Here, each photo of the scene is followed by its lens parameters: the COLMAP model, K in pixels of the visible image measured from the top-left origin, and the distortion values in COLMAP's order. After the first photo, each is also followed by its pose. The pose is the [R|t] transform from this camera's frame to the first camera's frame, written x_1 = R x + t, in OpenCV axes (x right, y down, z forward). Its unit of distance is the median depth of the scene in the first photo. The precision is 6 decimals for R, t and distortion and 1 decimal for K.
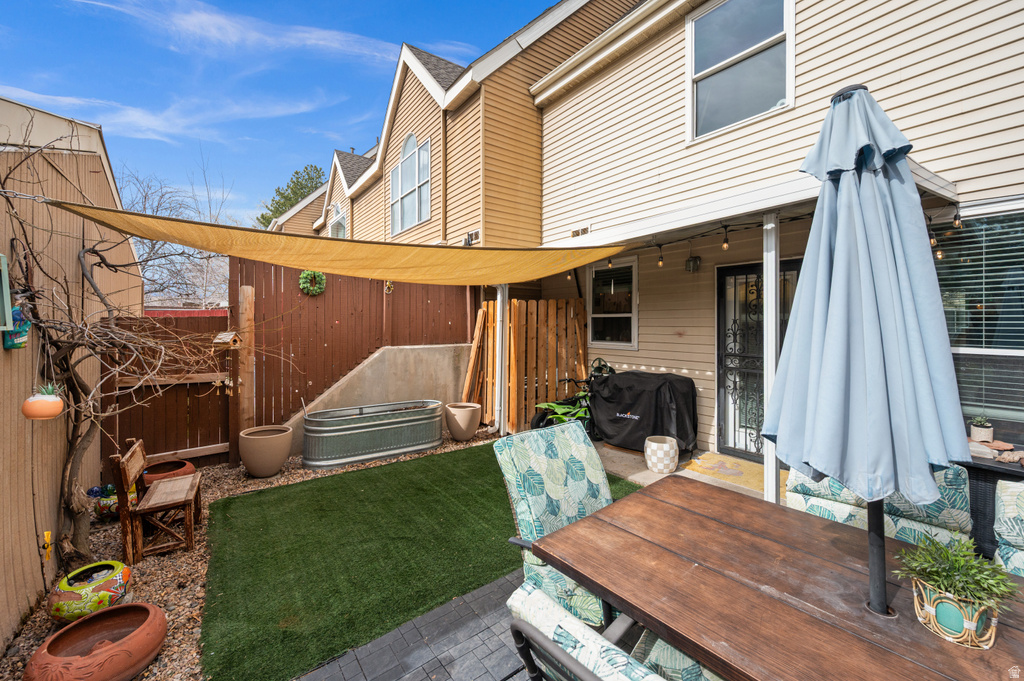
lens RADIAL K [[408.6, 0, 512.9], [0, 408.6, 329.5], [0, 0, 1]] dist [-0.000927, -0.000821]
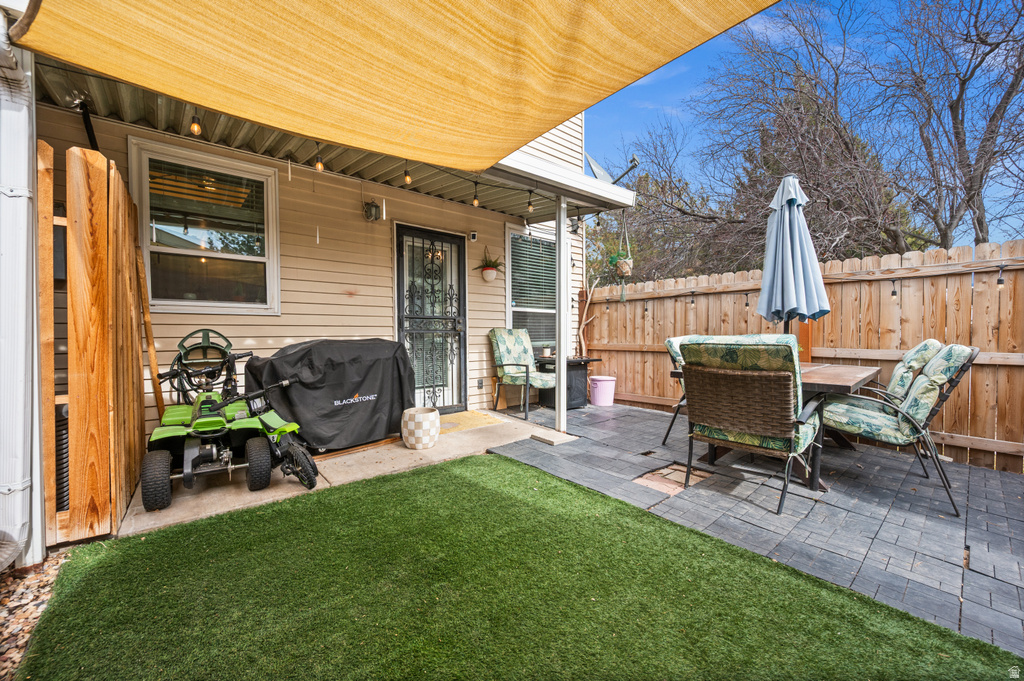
lens RADIAL K [[408.6, 0, 513.6], [0, 408.6, 343.2], [0, 0, 1]] dist [-0.000927, -0.000821]
pose [[-0.063348, -0.012854, 0.997909, -0.424748], [0.018313, 0.999734, 0.014040, 0.106061], [-0.997823, 0.019164, -0.063096, 0.749328]]
